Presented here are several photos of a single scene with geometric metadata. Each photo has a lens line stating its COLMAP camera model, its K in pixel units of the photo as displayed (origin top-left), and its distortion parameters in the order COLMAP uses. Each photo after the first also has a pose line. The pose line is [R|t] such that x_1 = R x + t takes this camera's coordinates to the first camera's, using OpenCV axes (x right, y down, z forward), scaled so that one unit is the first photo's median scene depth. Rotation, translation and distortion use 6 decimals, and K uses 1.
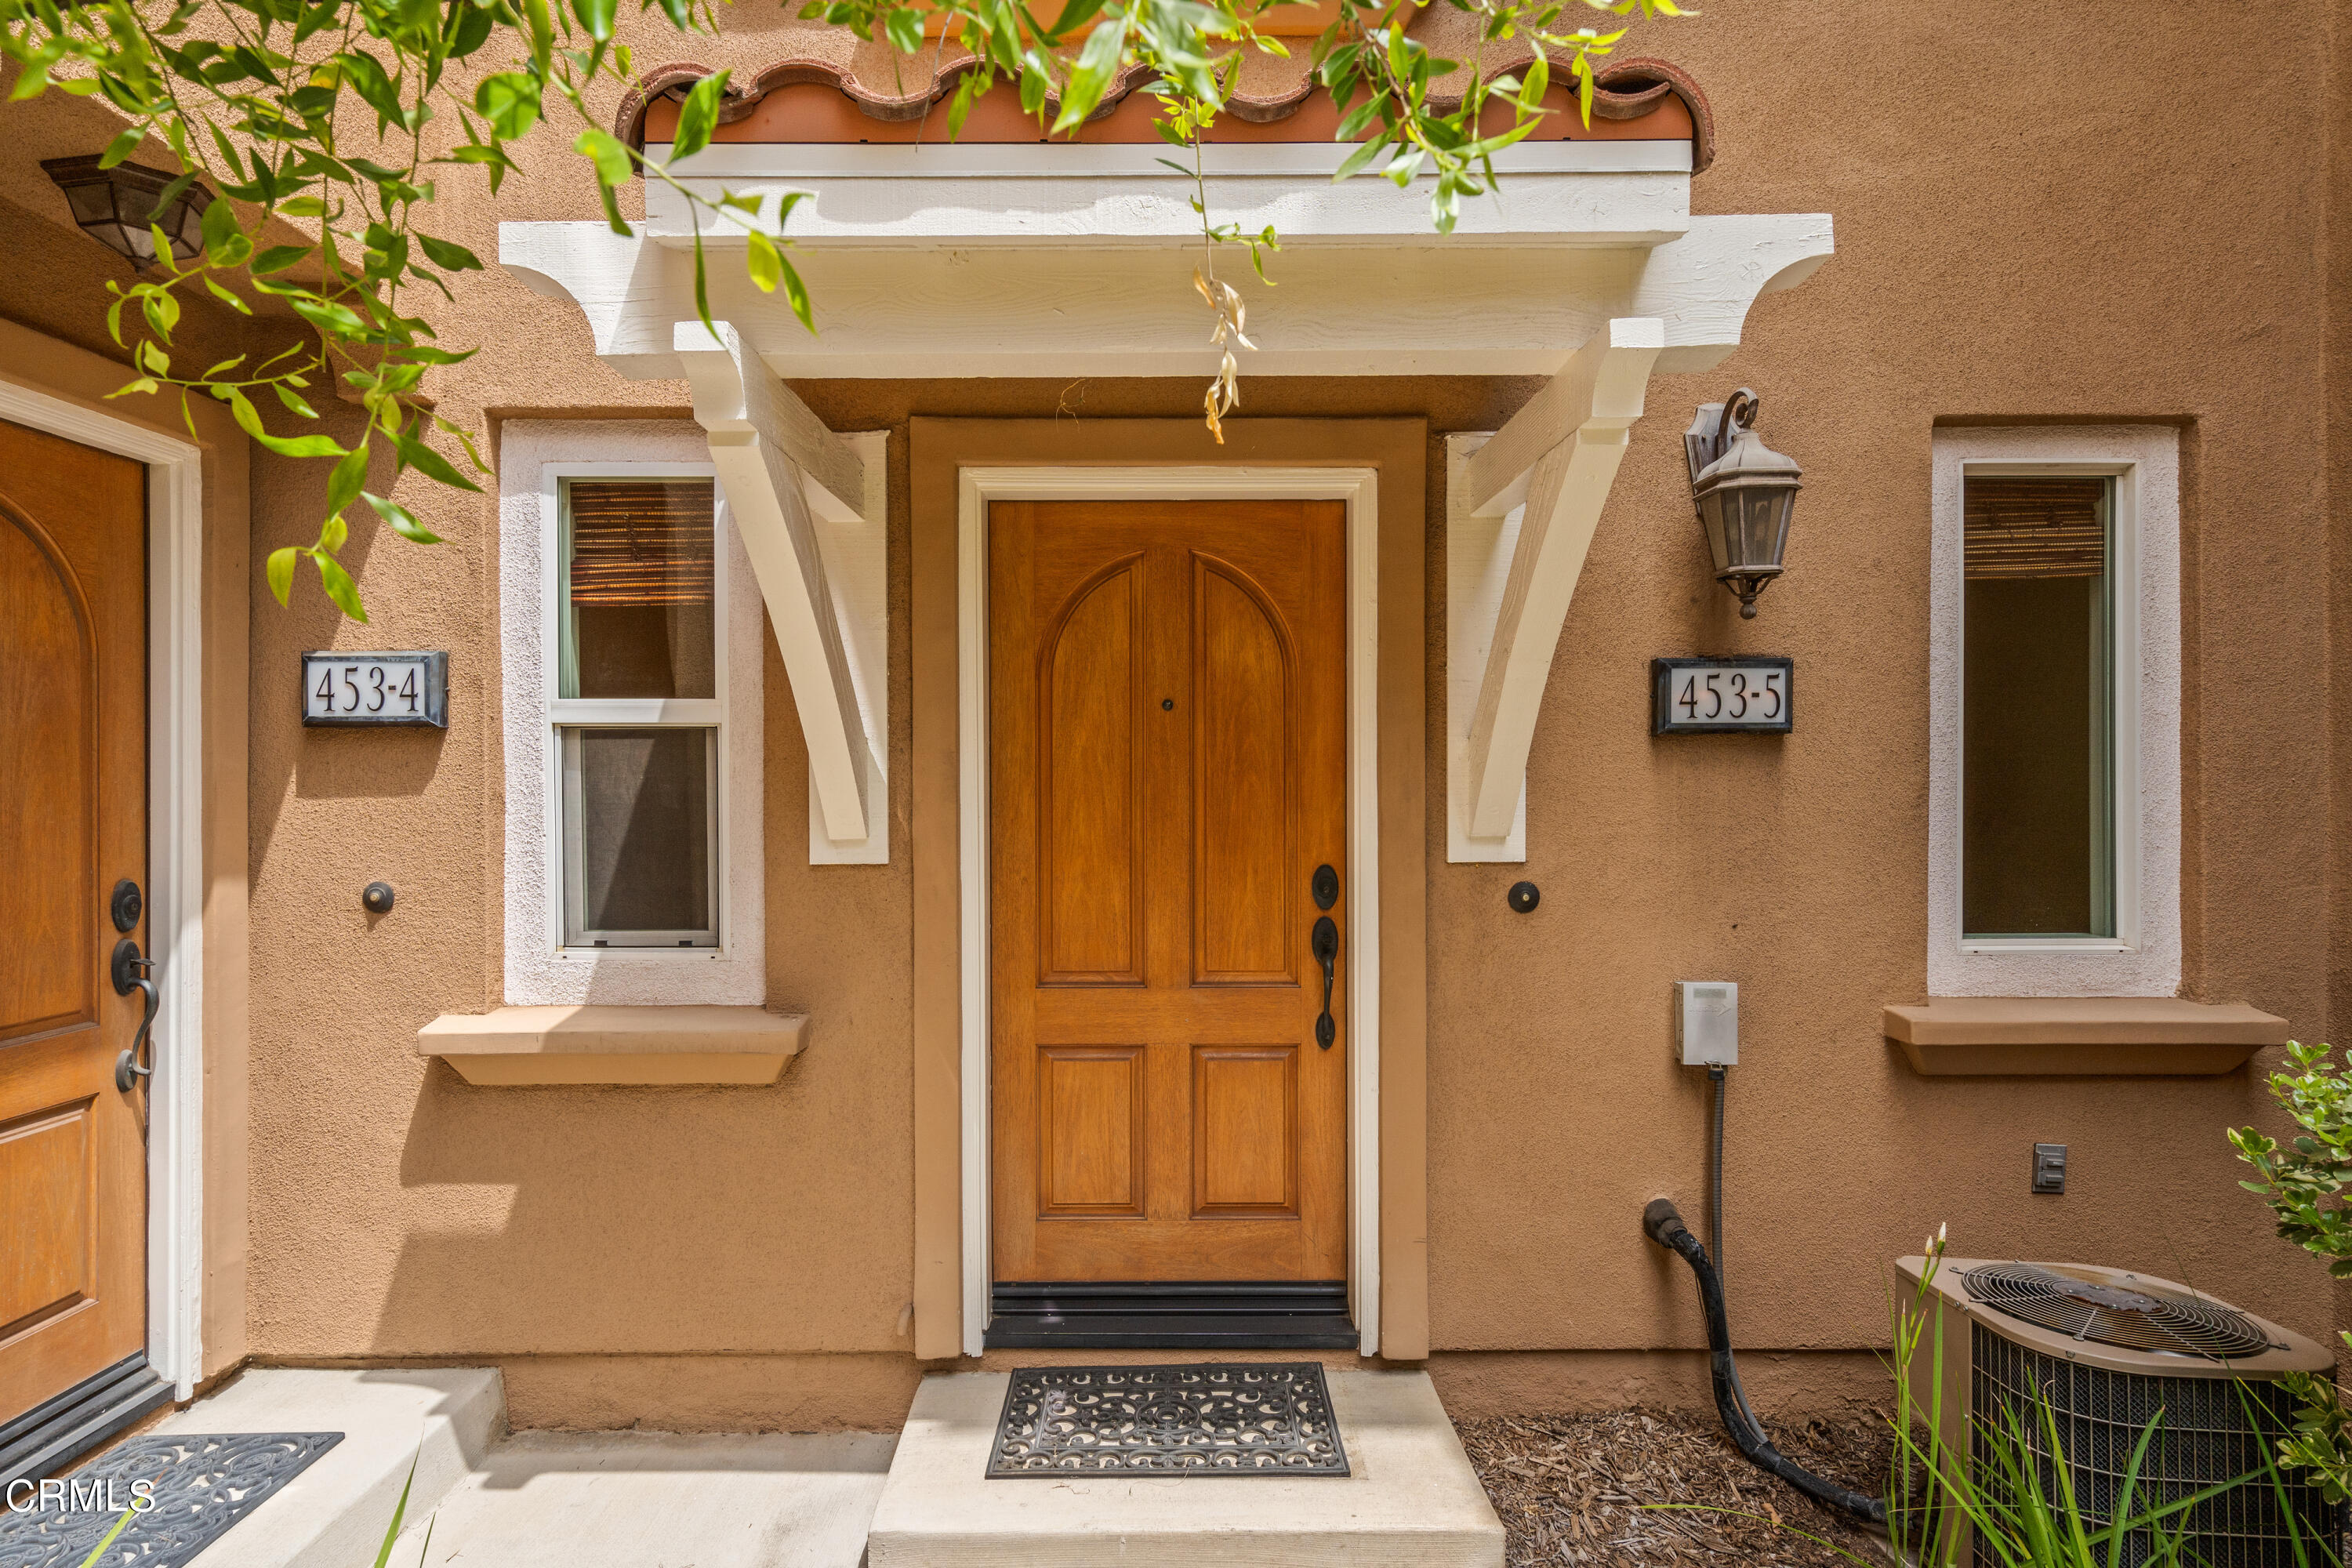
lens RADIAL K [[1259.3, 0, 1185.6], [0, 1259.3, 780.8], [0, 0, 1]] dist [-0.004913, 0.004441]
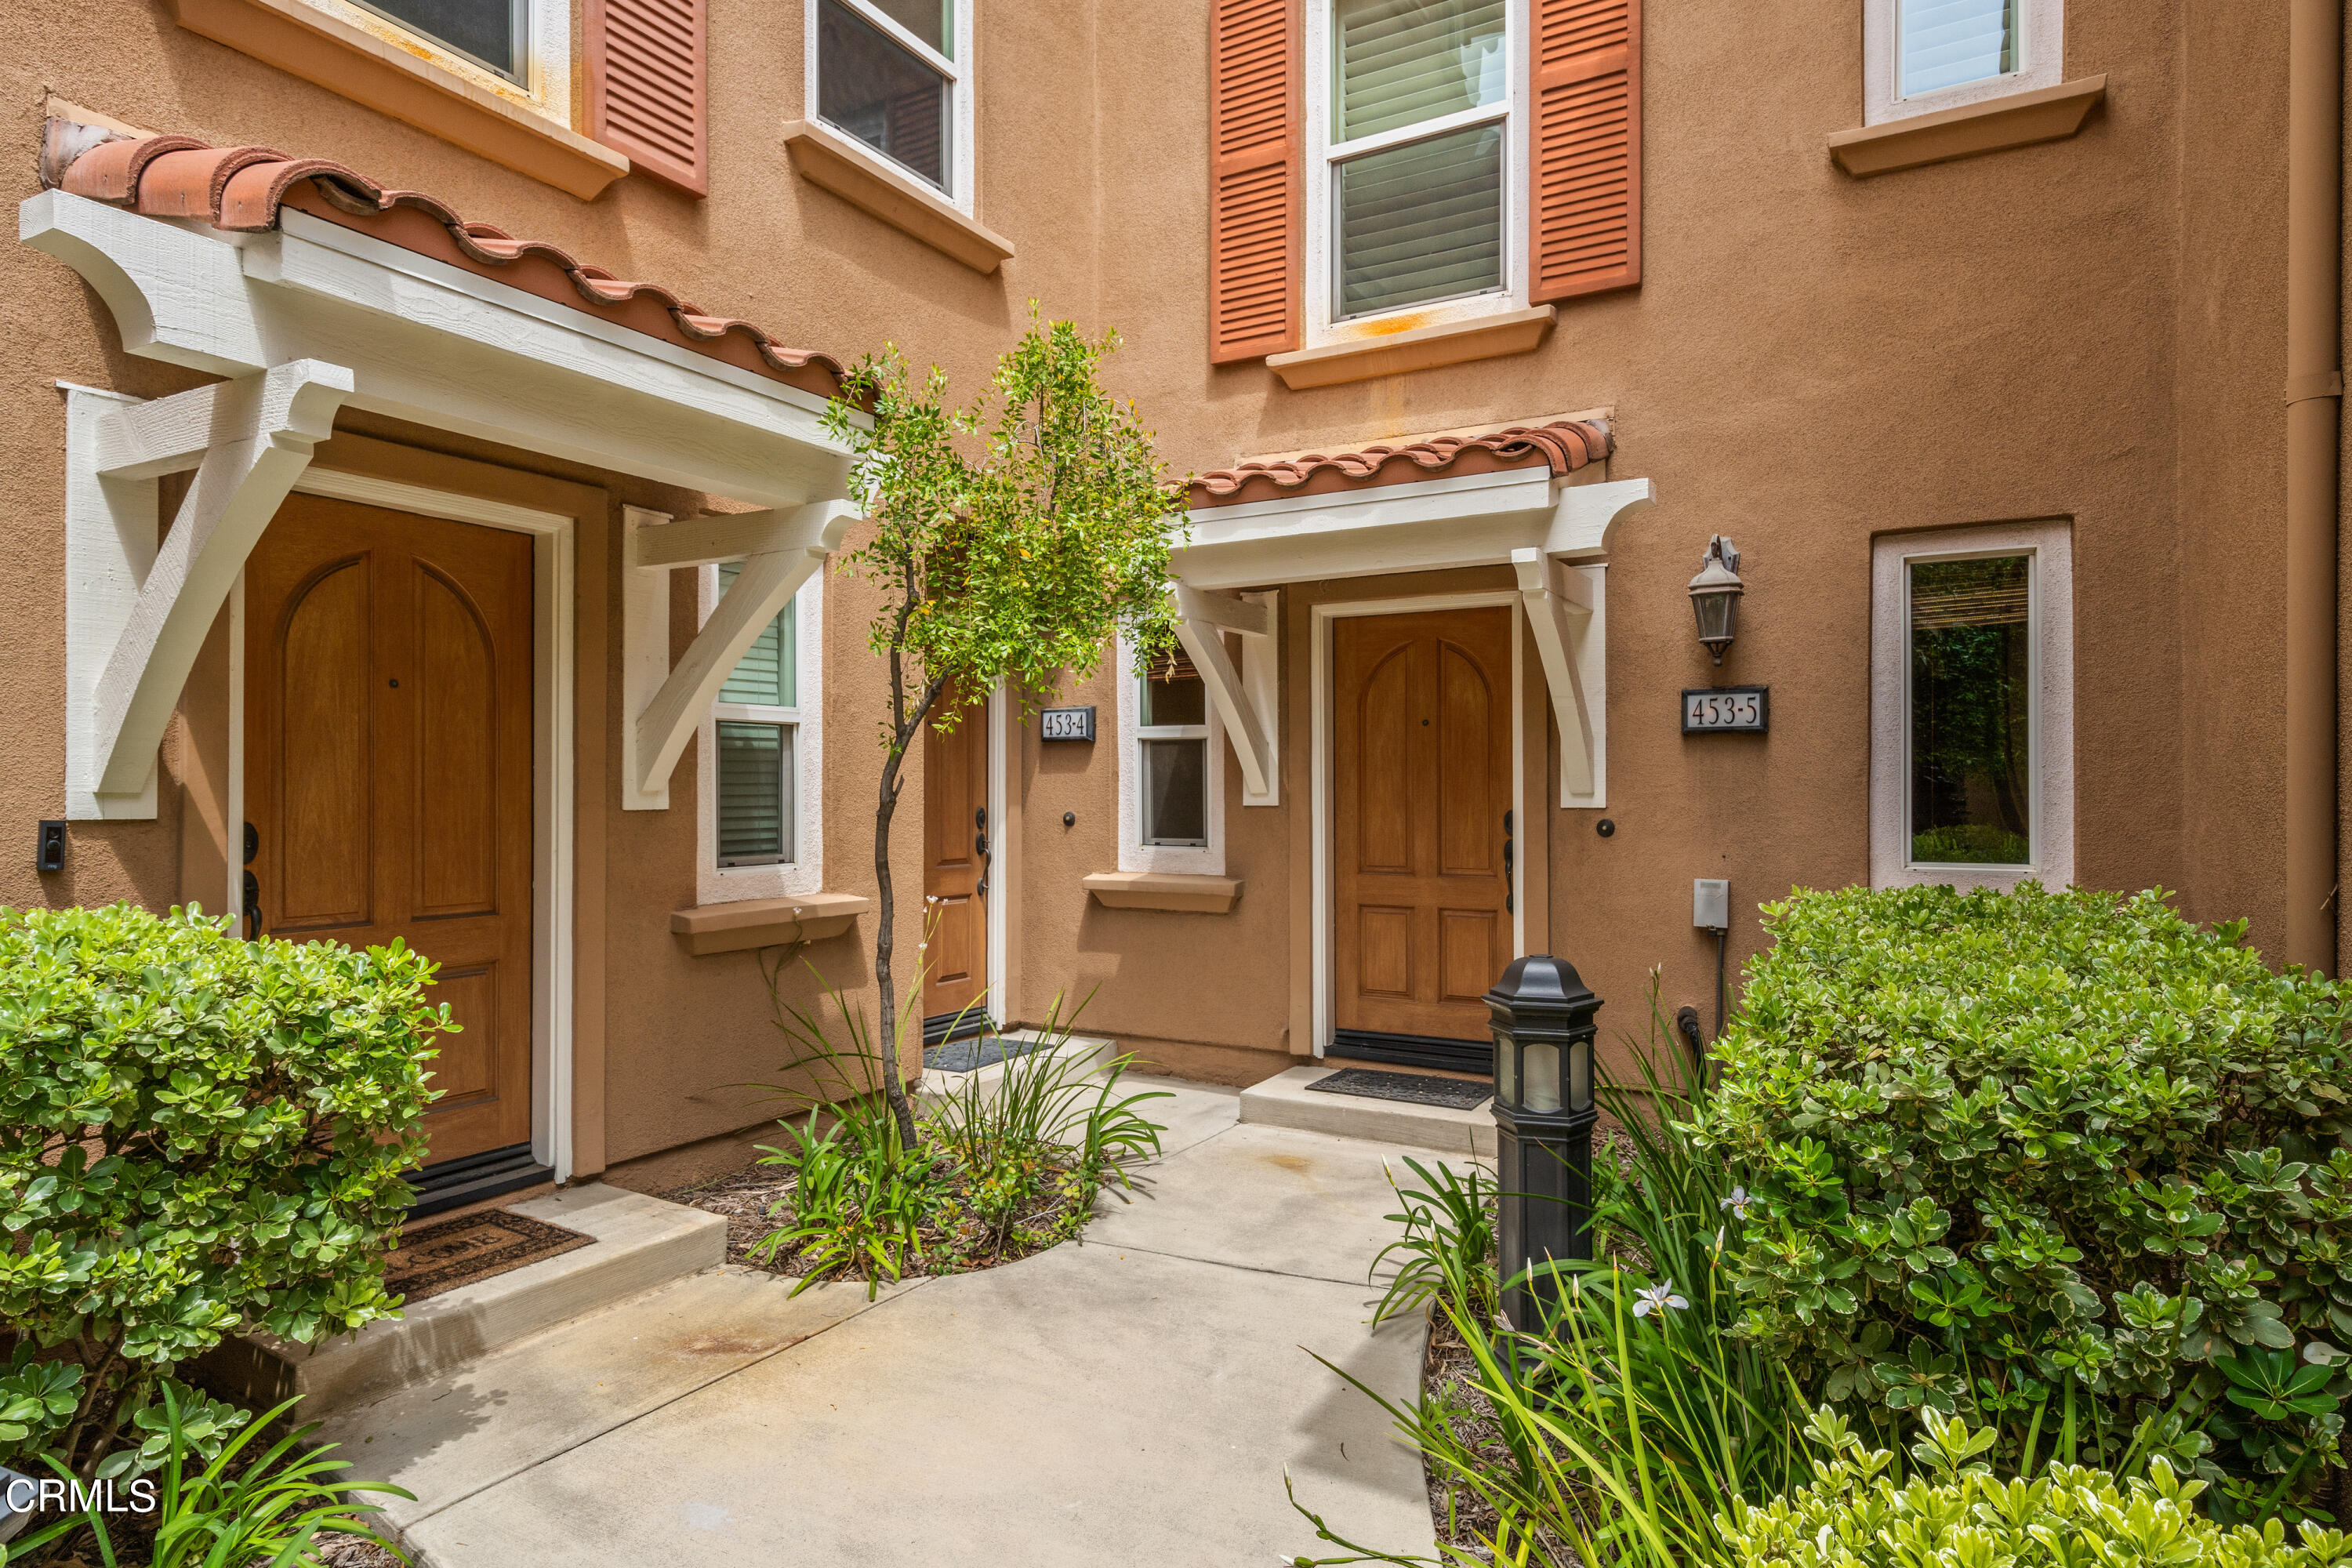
lens RADIAL K [[1348.4, 0, 1173.7], [0, 1348.4, 785.0], [0, 0, 1]] dist [0.001864, -0.000038]
pose [[0.862600, 0.000986, -0.505886, 0.700029], [-0.002804, 0.999992, -0.002831, 0.039393], [0.505879, 0.003861, 0.862596, -0.930596]]
